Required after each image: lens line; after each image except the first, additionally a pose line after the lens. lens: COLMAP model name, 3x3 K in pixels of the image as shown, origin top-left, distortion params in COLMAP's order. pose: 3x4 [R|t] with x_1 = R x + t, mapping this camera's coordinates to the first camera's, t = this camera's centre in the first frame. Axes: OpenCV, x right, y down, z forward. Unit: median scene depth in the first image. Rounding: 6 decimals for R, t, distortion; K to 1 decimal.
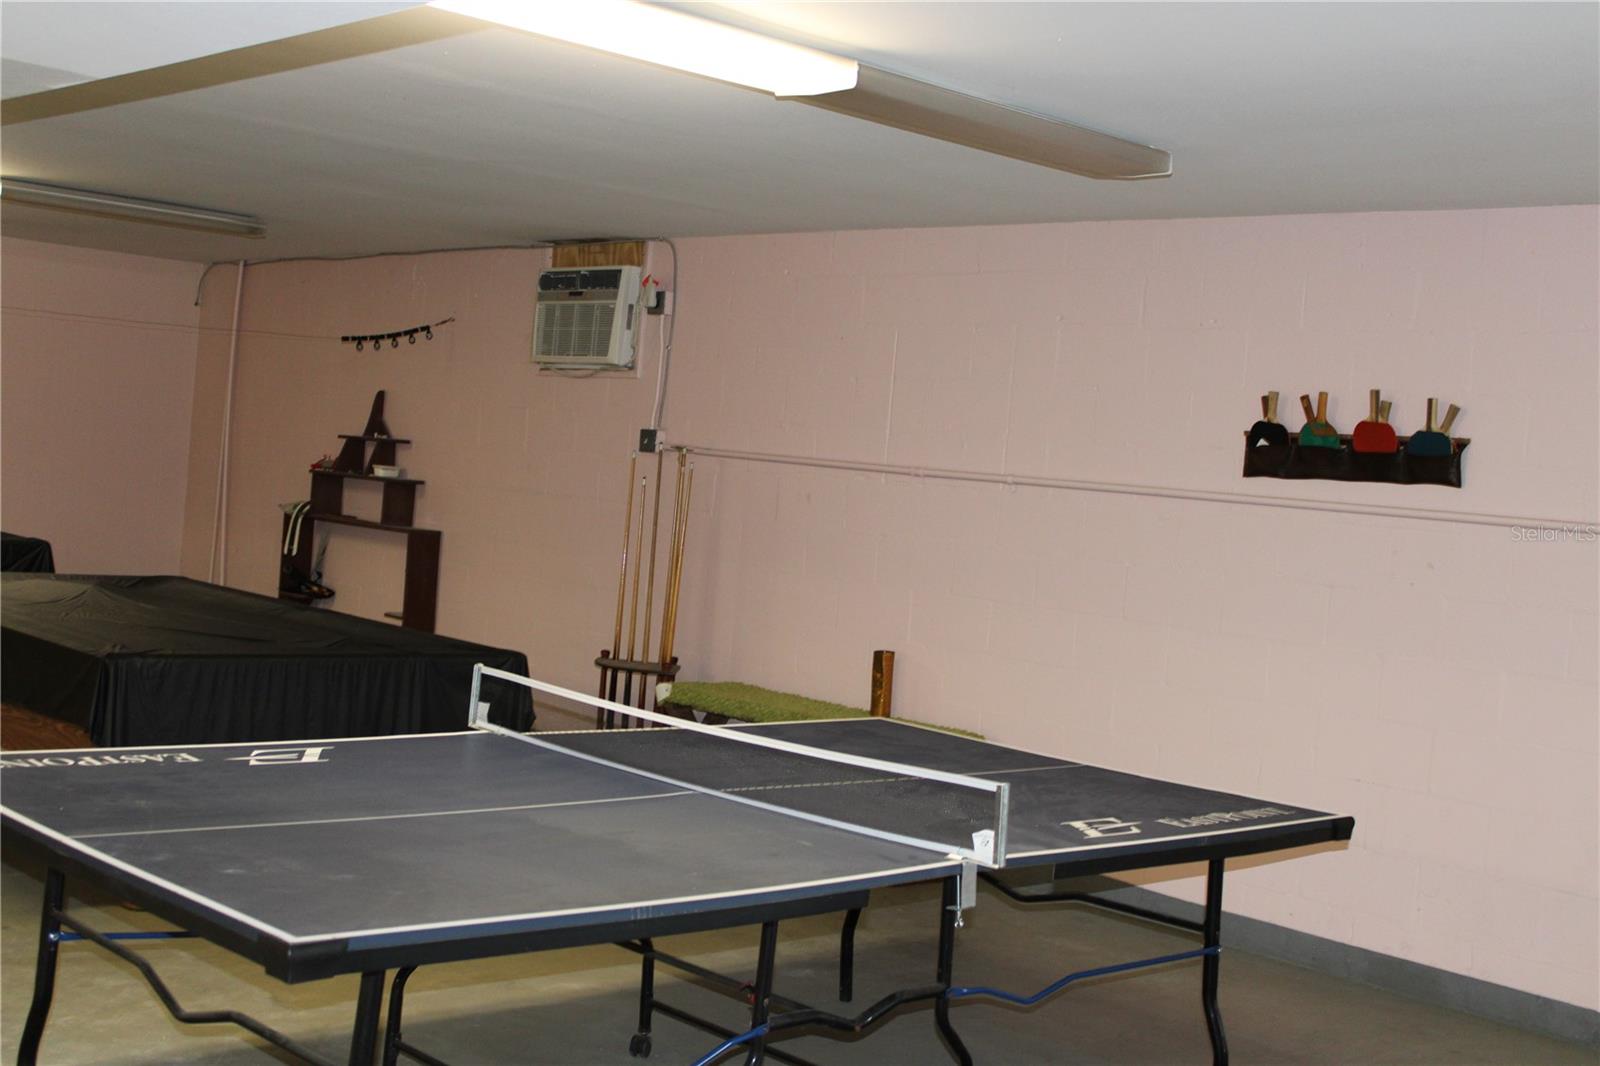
lens RADIAL K [[1963.9, 0, 800.0], [0, 1963.9, 533.0], [0, 0, 1]] dist [-0.096726, 0.265475]
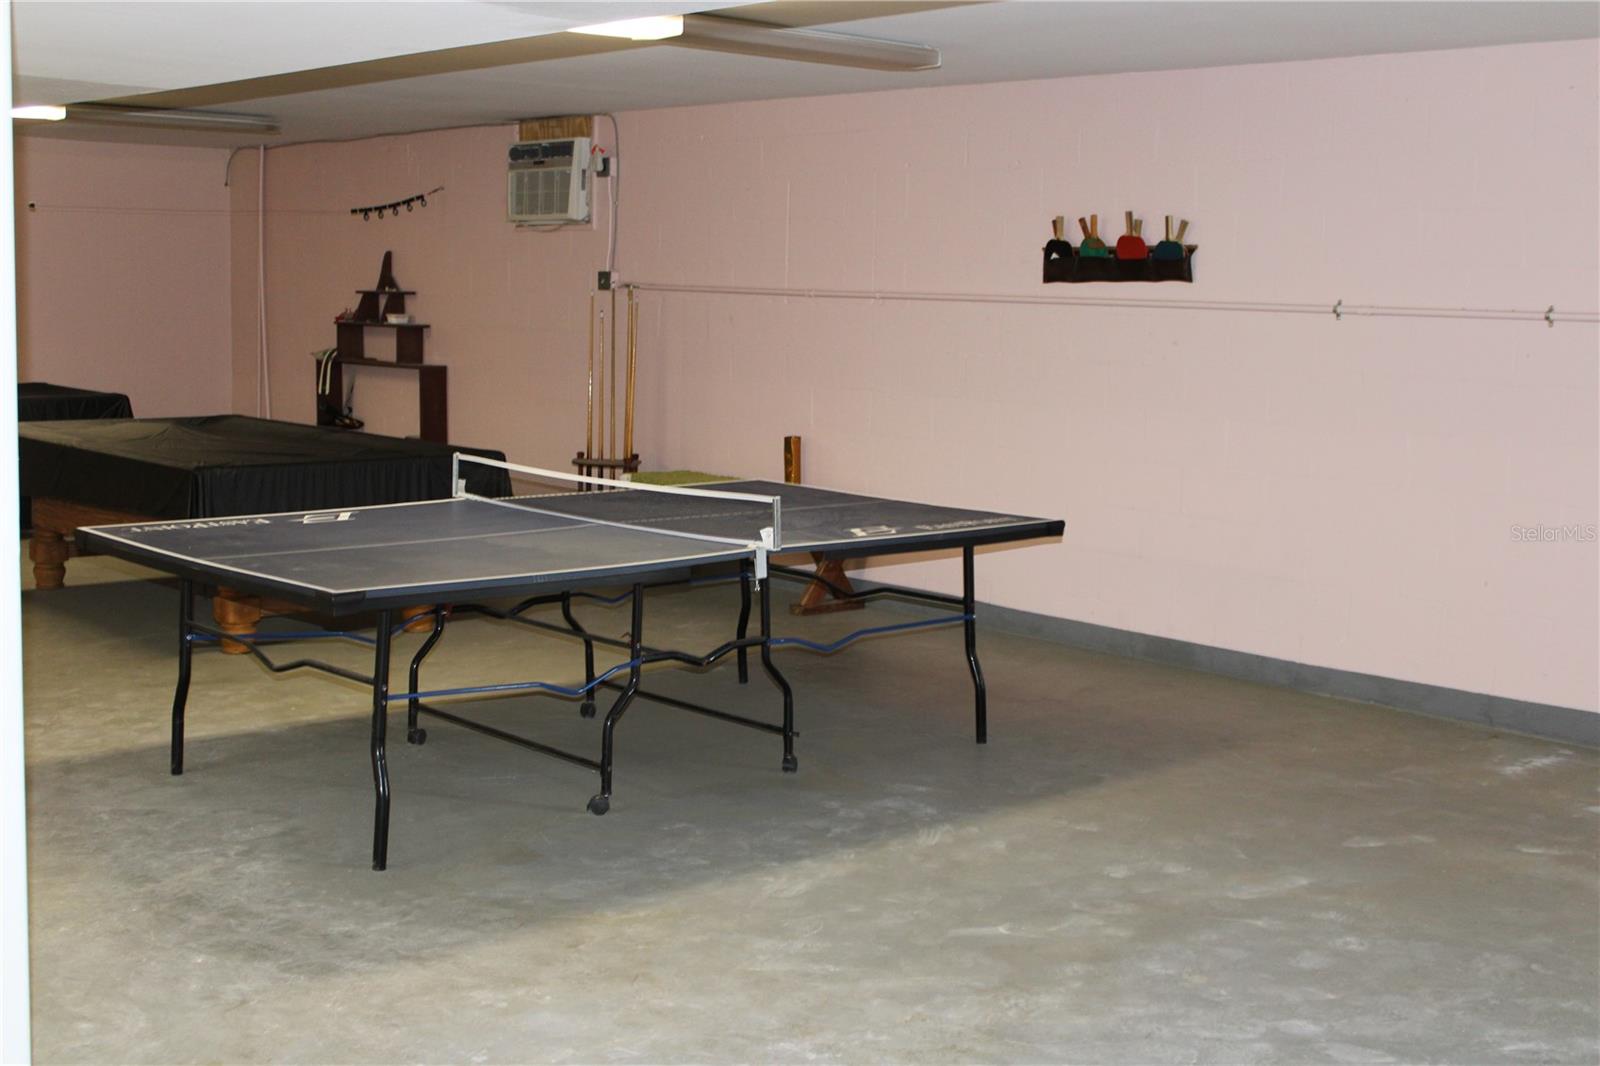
lens RADIAL K [[1963.9, 0, 800.0], [0, 1963.9, 533.0], [0, 0, 1]] dist [-0.096726, 0.265475]
pose [[0.997884, -0.060606, -0.023555, 0.064972], [0.062528, 0.993800, 0.091933, 0.004980], [0.017837, -0.093211, 0.995487, -0.237686]]
